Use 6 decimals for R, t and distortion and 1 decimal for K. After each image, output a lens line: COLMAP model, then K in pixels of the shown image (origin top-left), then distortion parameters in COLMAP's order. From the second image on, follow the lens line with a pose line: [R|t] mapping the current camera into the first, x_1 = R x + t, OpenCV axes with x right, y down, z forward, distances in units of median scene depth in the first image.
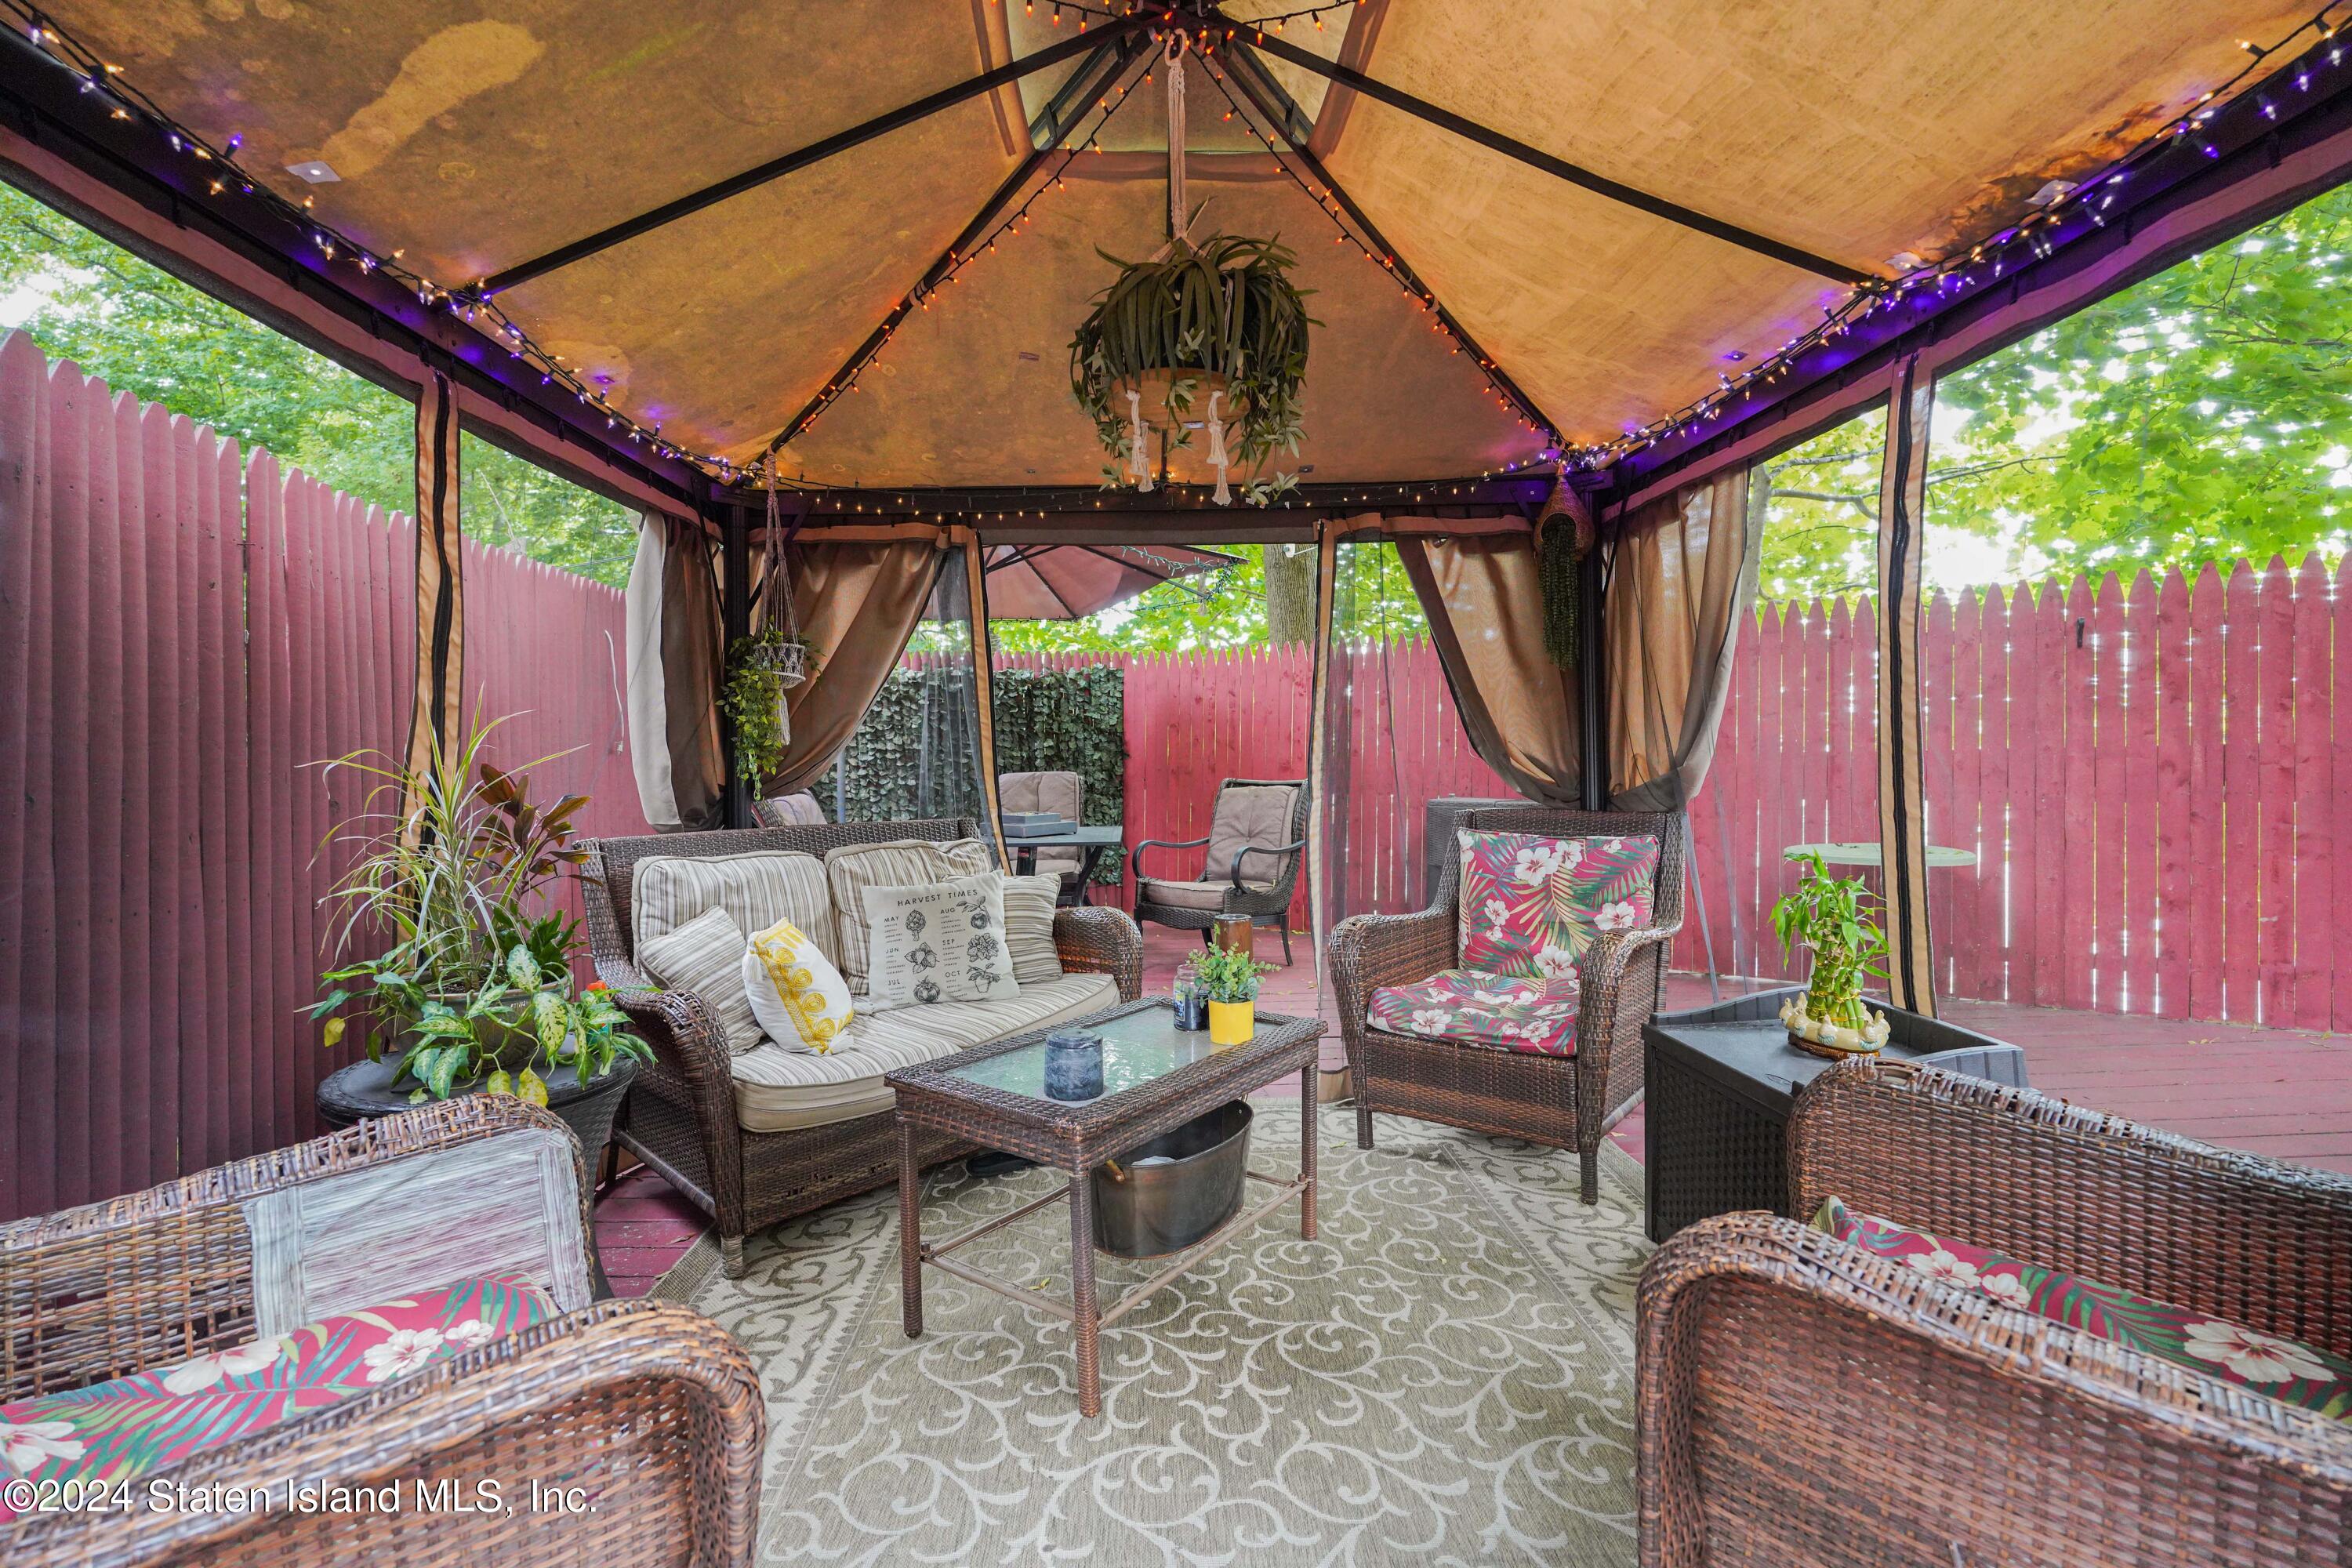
lens RADIAL K [[1038.4, 0, 1160.5], [0, 1038.4, 774.6], [0, 0, 1]] dist [-0.015960, 0.006707]
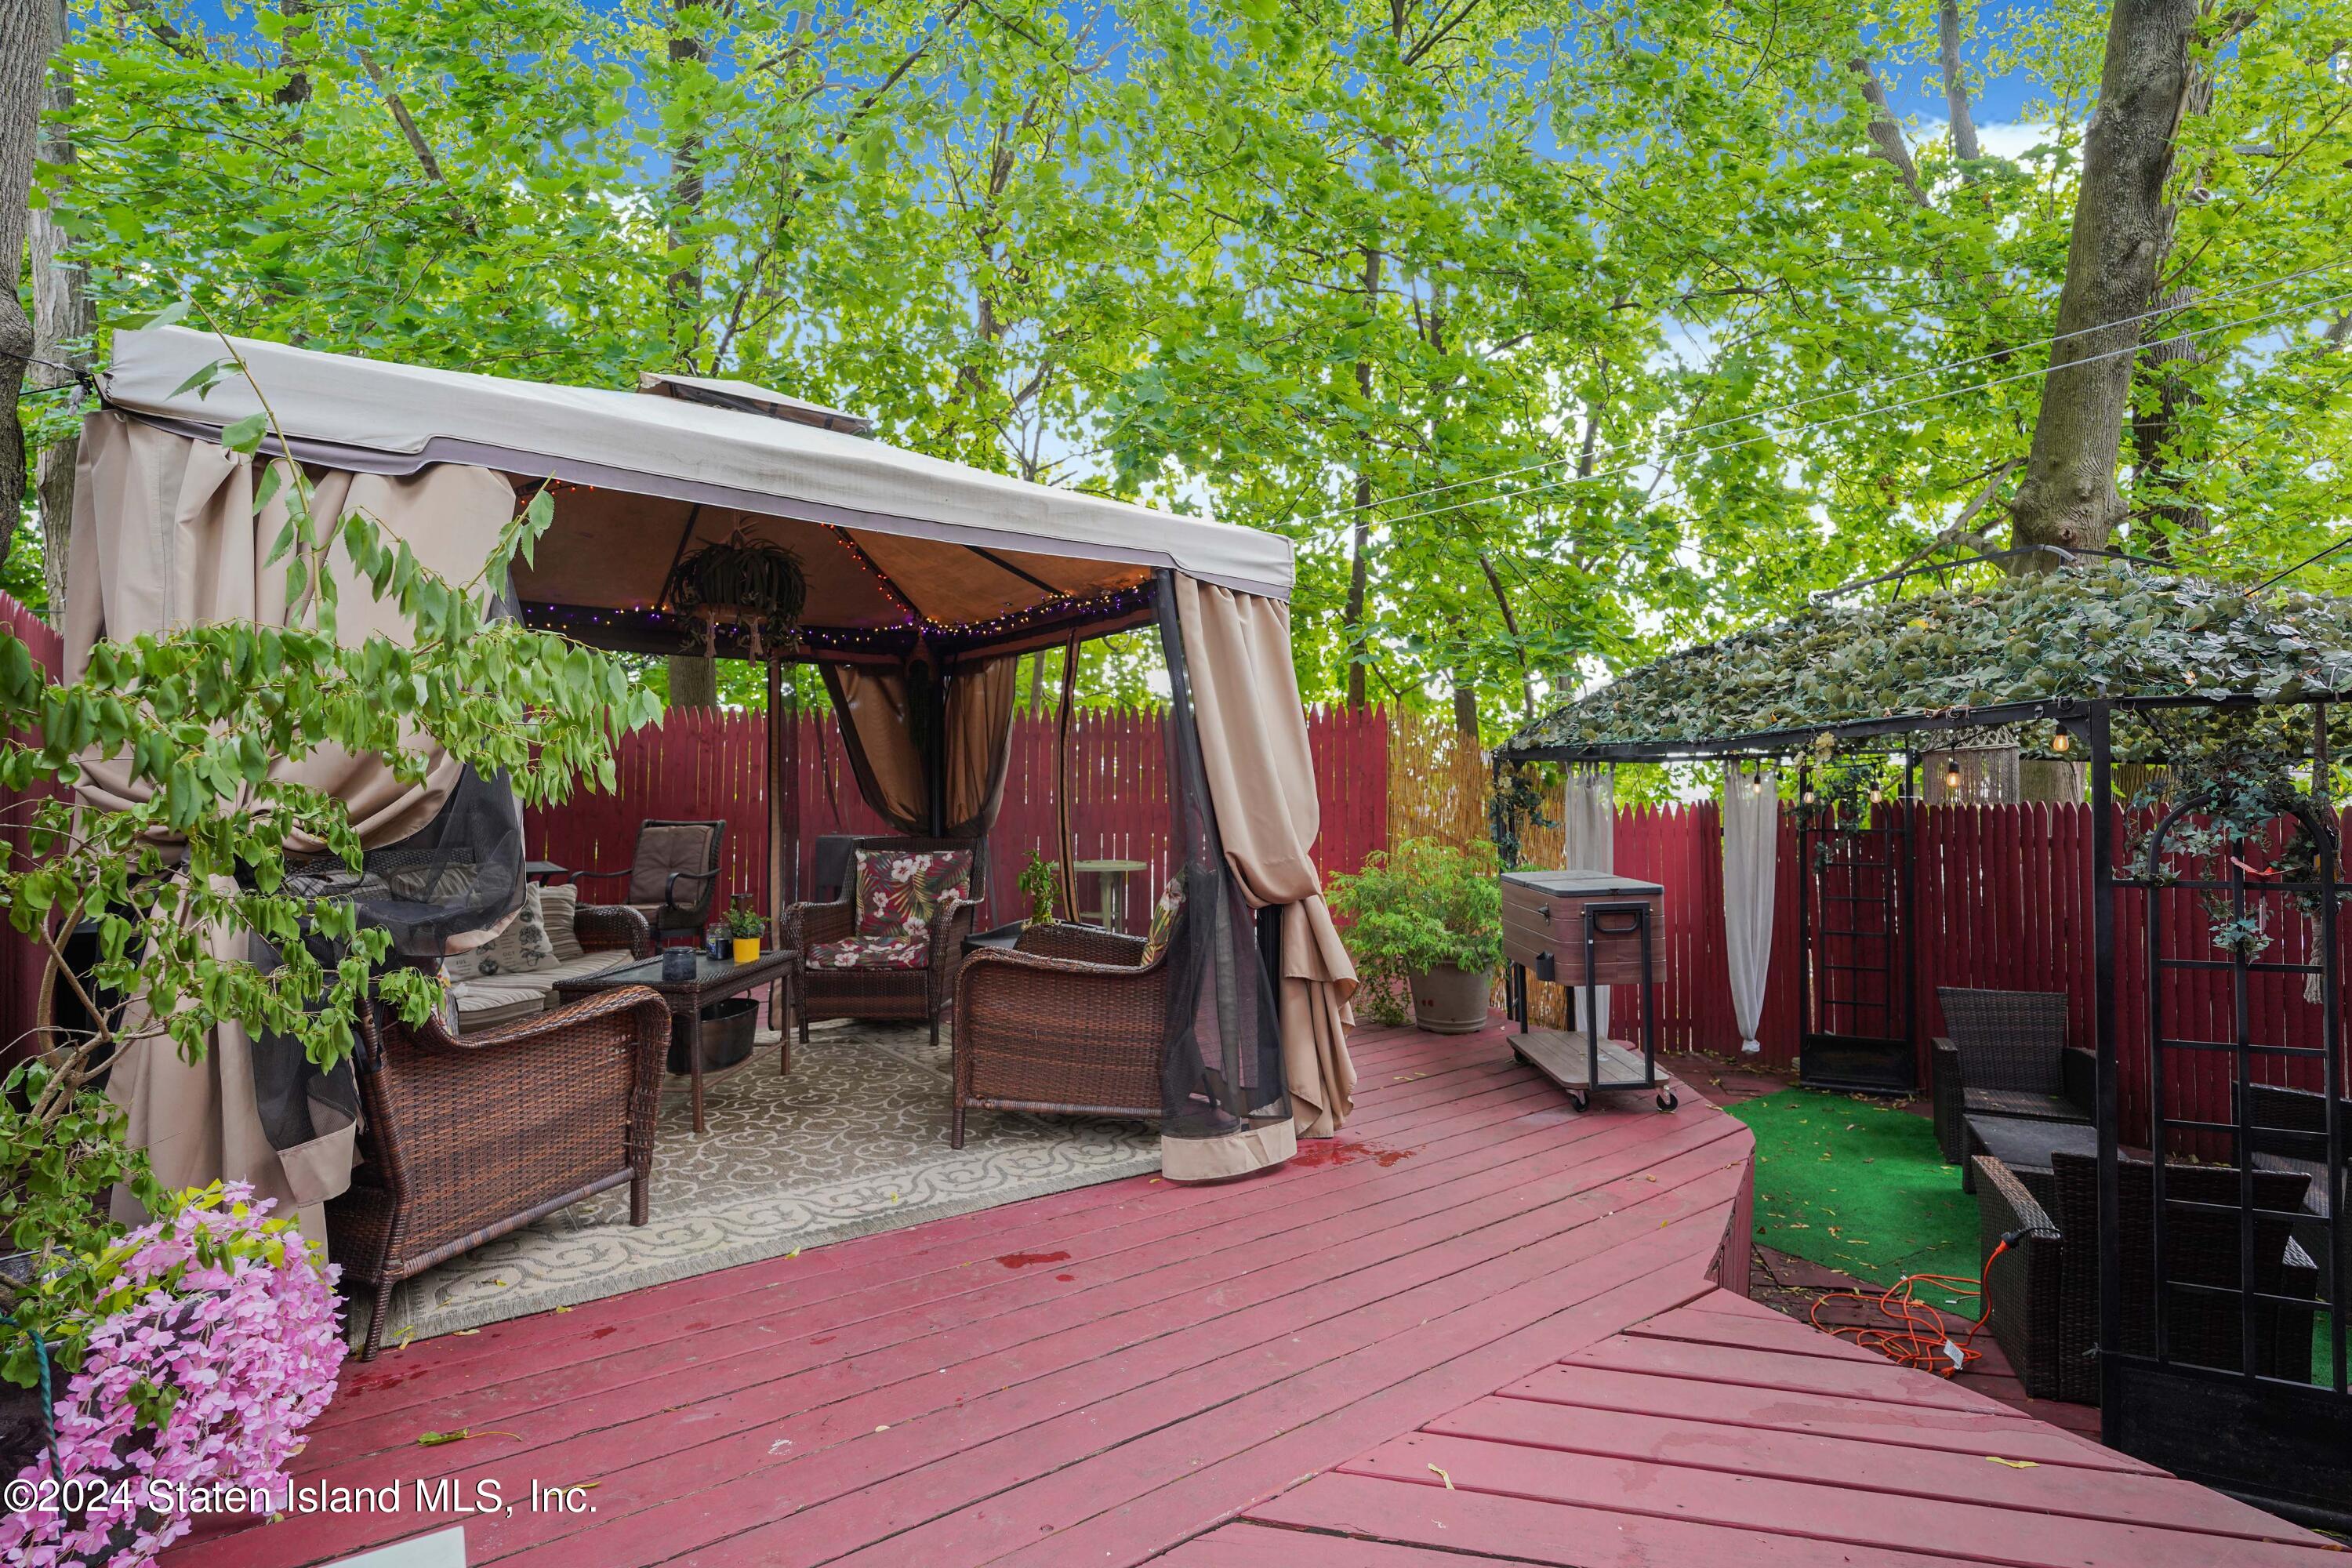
lens RADIAL K [[1122.0, 0, 1174.5], [0, 1122.0, 792.6], [0, 0, 1]] dist [0.004679, 0.000584]
pose [[0.821895, 0.015958, 0.569416, -0.325602], [-0.003437, 0.999728, -0.023057, 0.004347], [-0.569629, 0.016994, 0.821726, -0.768699]]
